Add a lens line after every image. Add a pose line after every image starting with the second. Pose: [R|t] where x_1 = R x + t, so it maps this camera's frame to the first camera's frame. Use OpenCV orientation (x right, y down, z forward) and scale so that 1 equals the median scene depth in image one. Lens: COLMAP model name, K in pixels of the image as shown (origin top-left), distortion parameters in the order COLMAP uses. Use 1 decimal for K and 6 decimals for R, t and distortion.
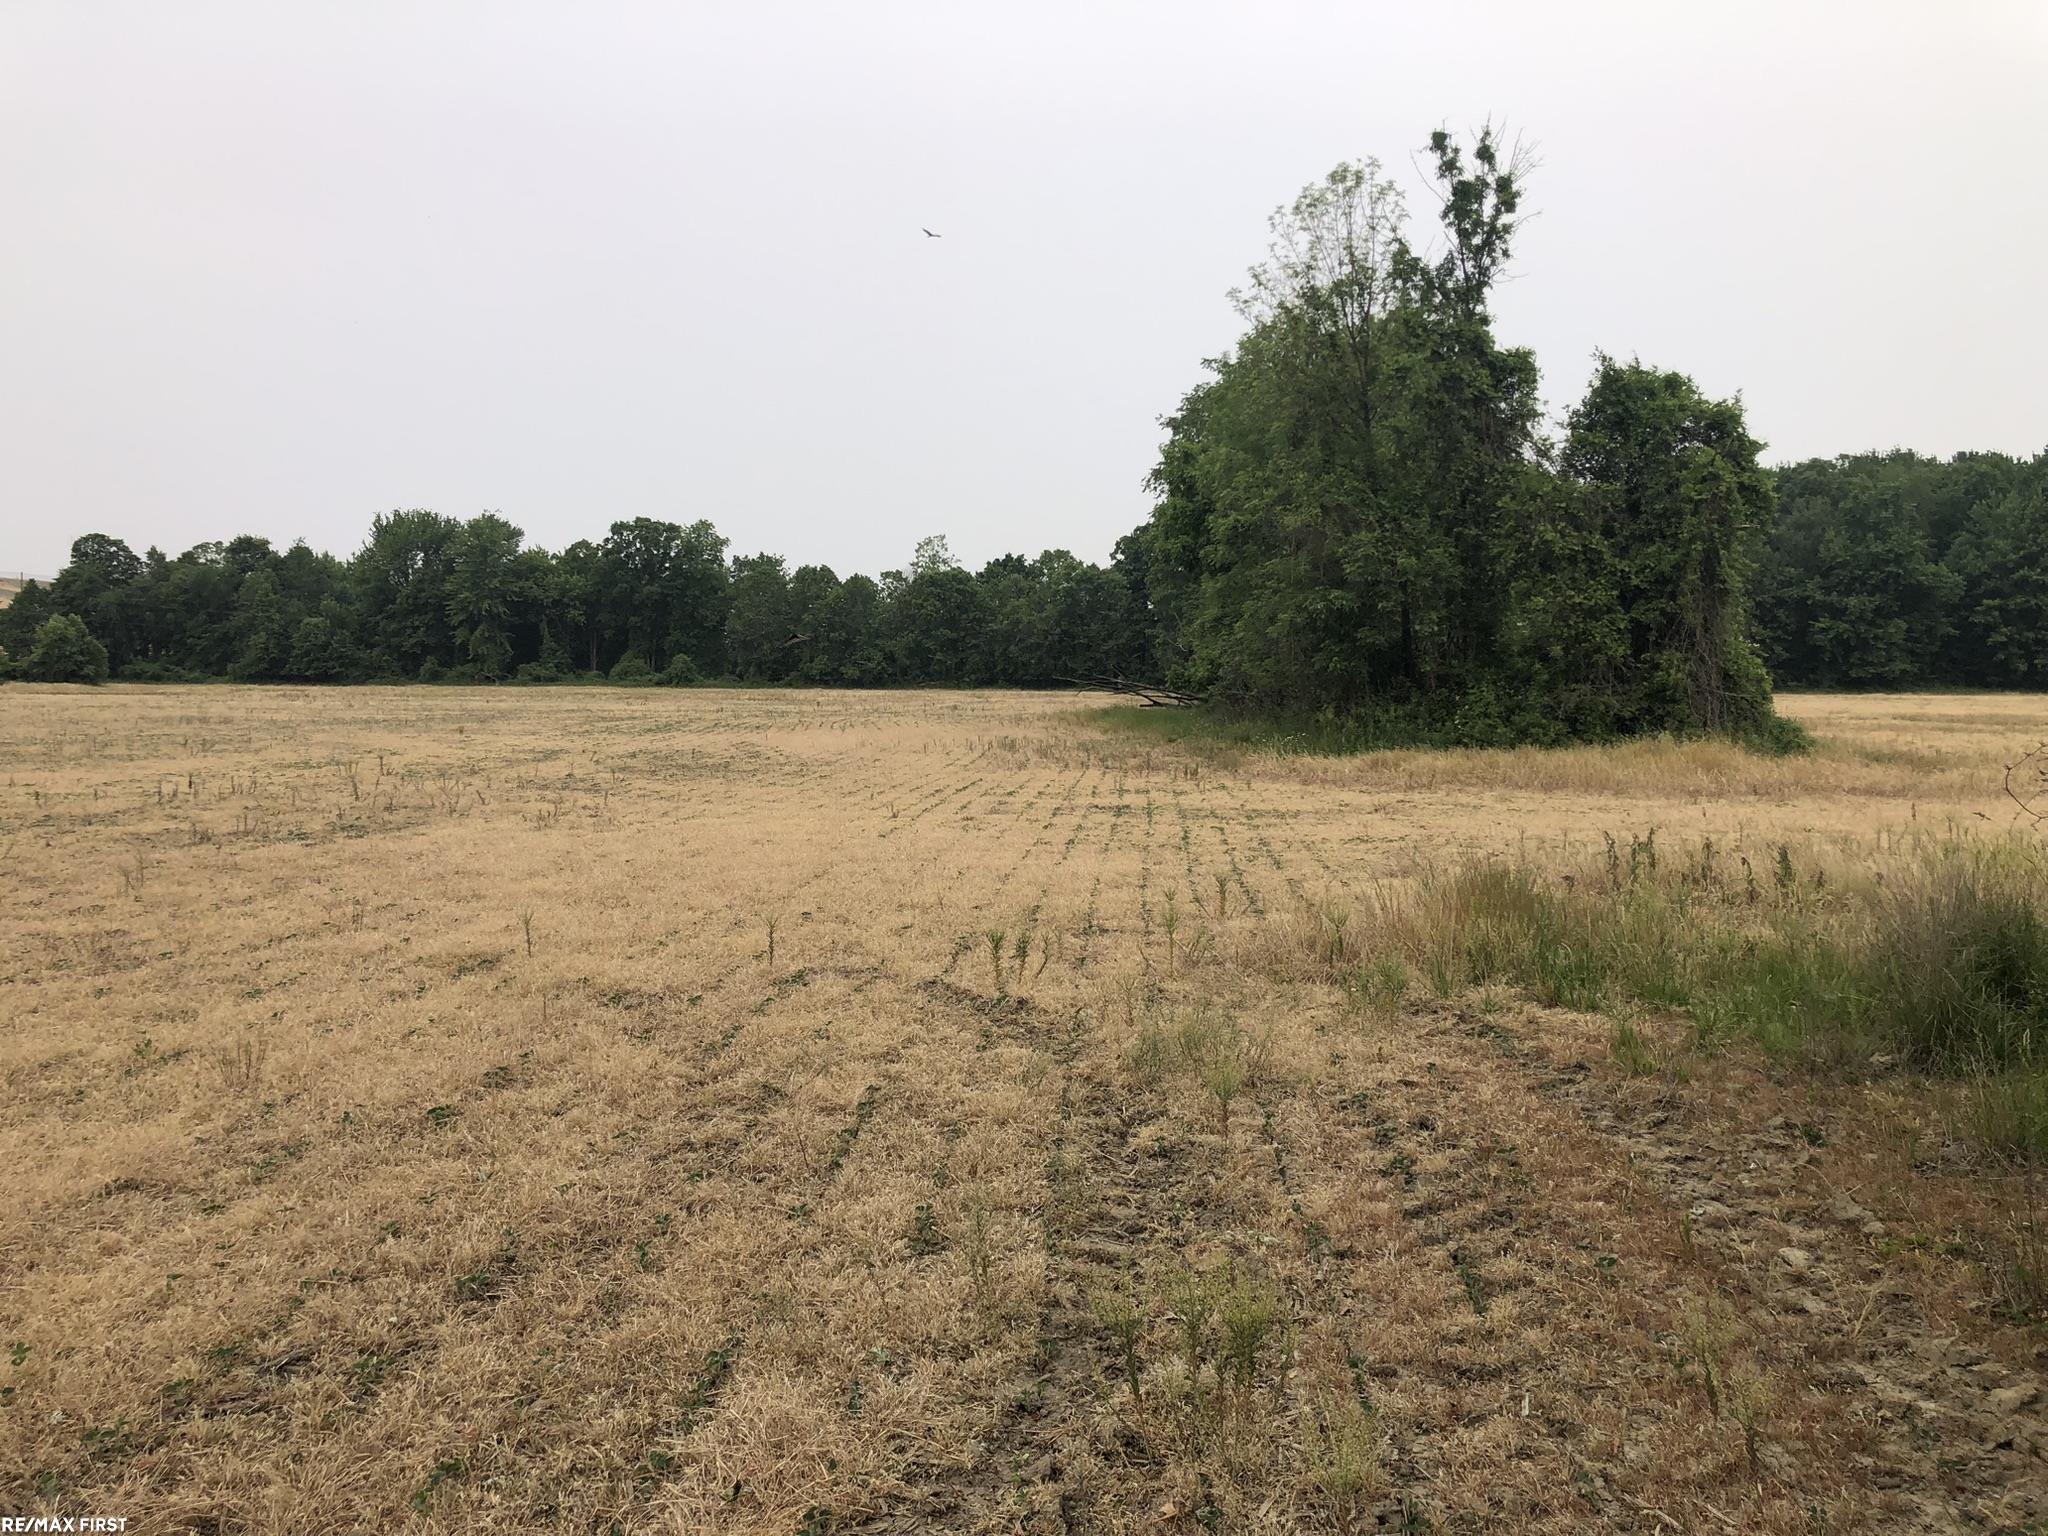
lens RADIAL K [[1666.4, 0, 1028.7], [0, 1666.4, 773.6], [0, 0, 1]] dist [0.006010, -0.001620]
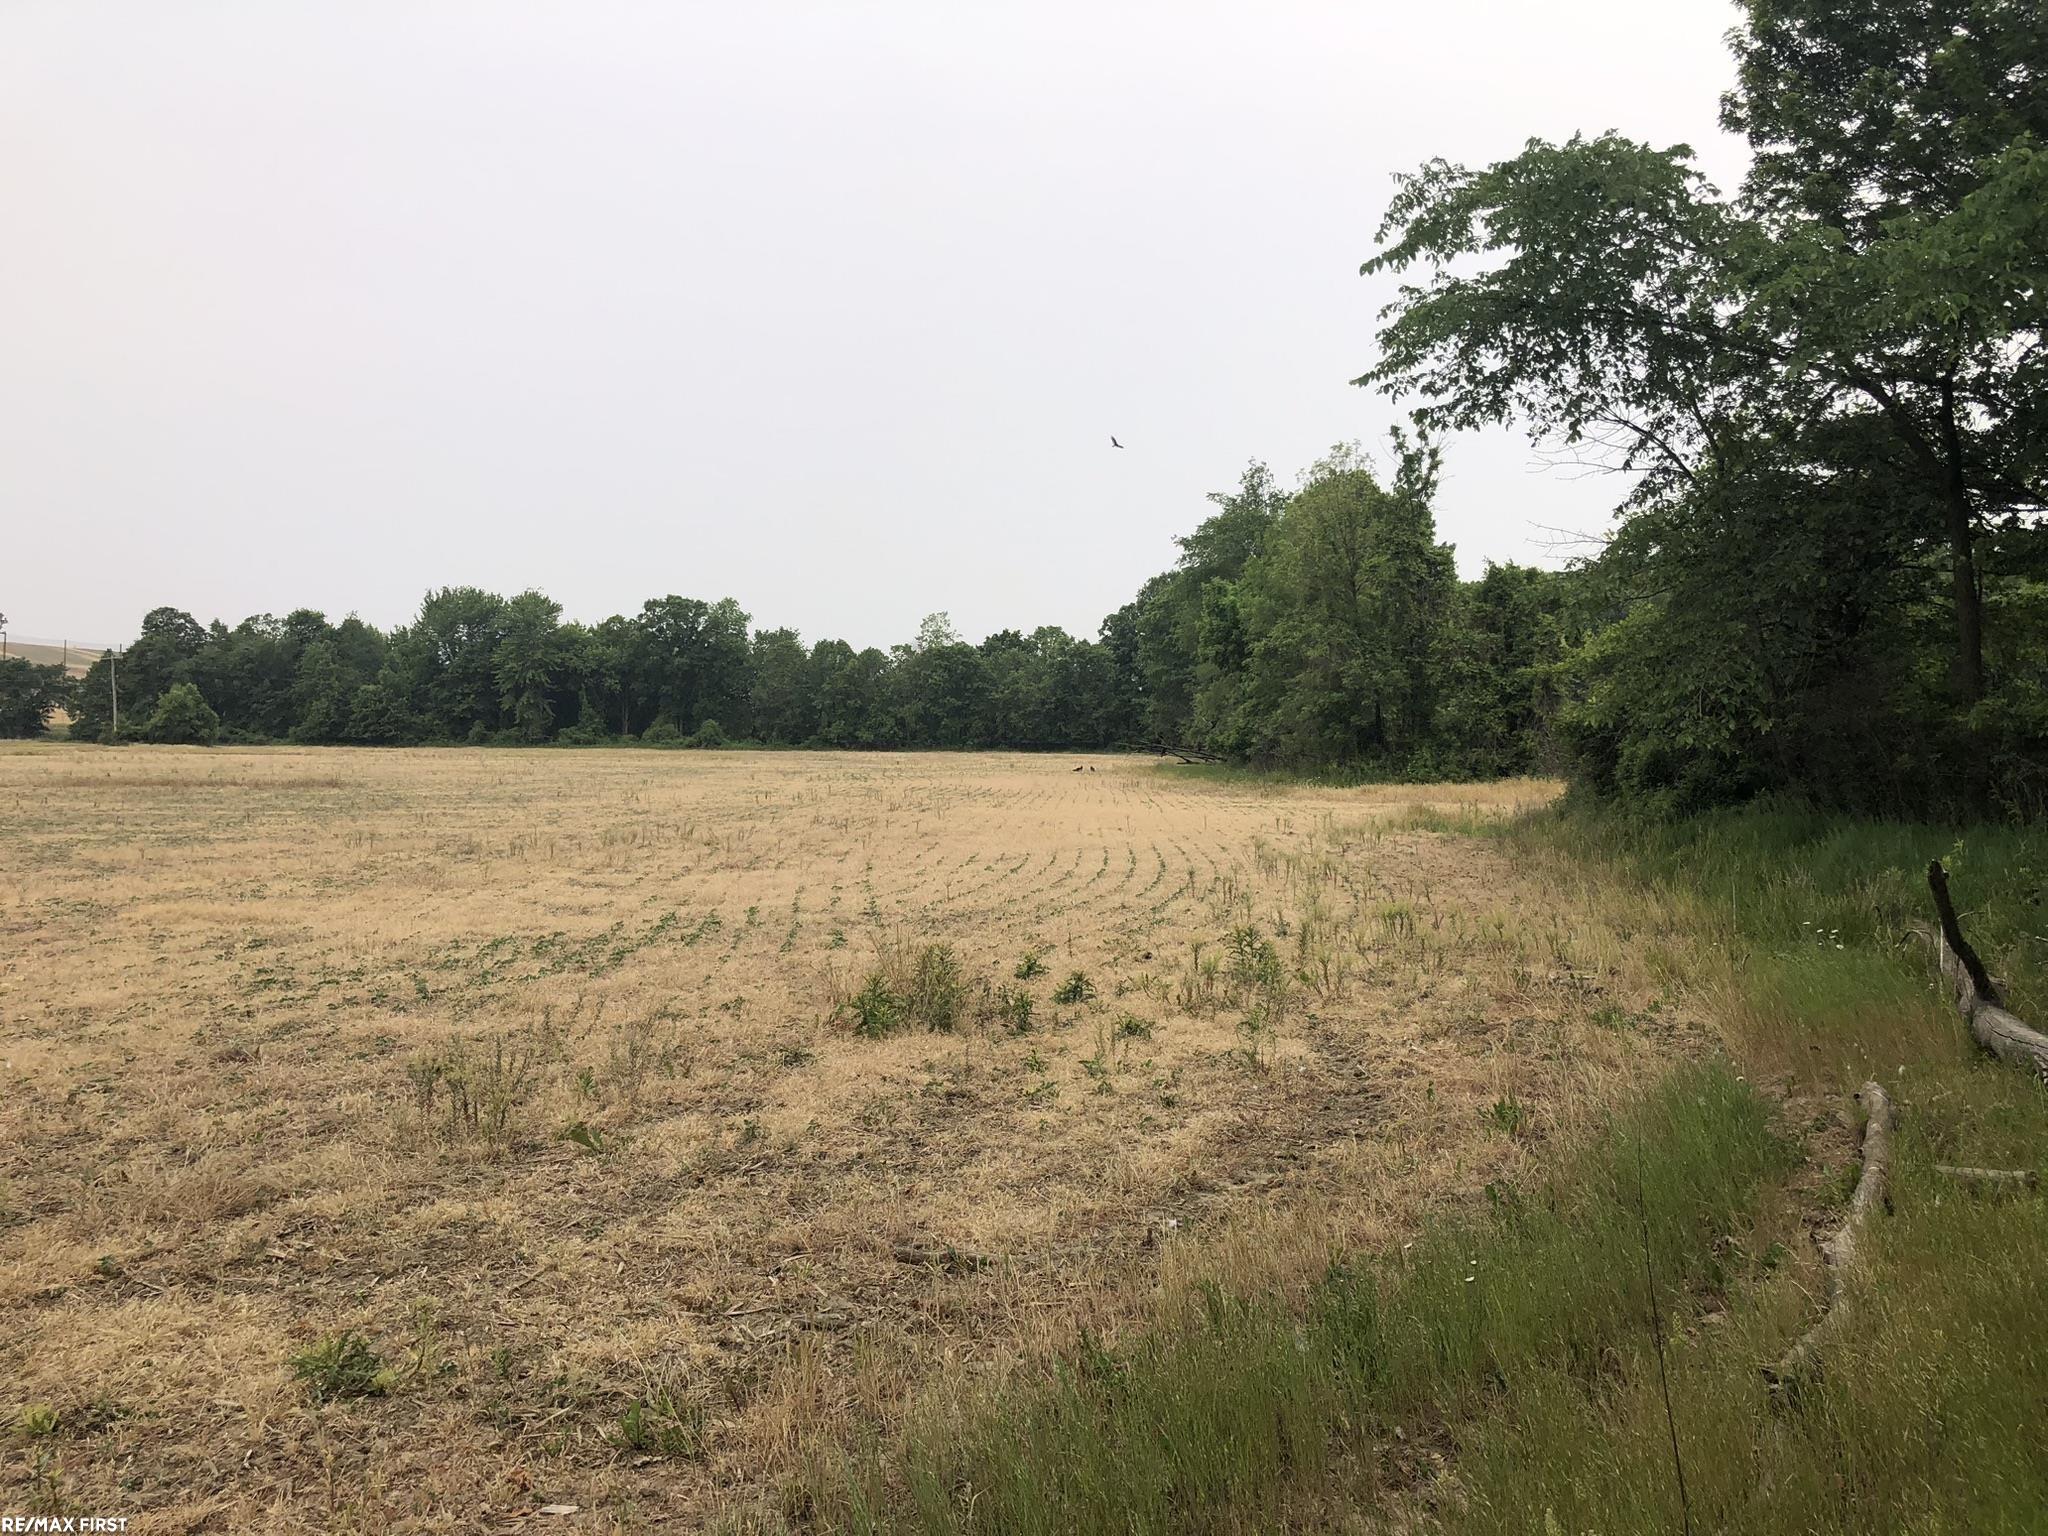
lens RADIAL K [[1666.4, 0, 1019.7], [0, 1666.4, 764.3], [0, 0, 1]] dist [0.006010, -0.001620]
pose [[0.999787, 0.002323, 0.020526, -0.026194], [-0.001428, 0.999051, -0.043524, 0.005598], [-0.020607, 0.043486, 0.998841, -0.103501]]
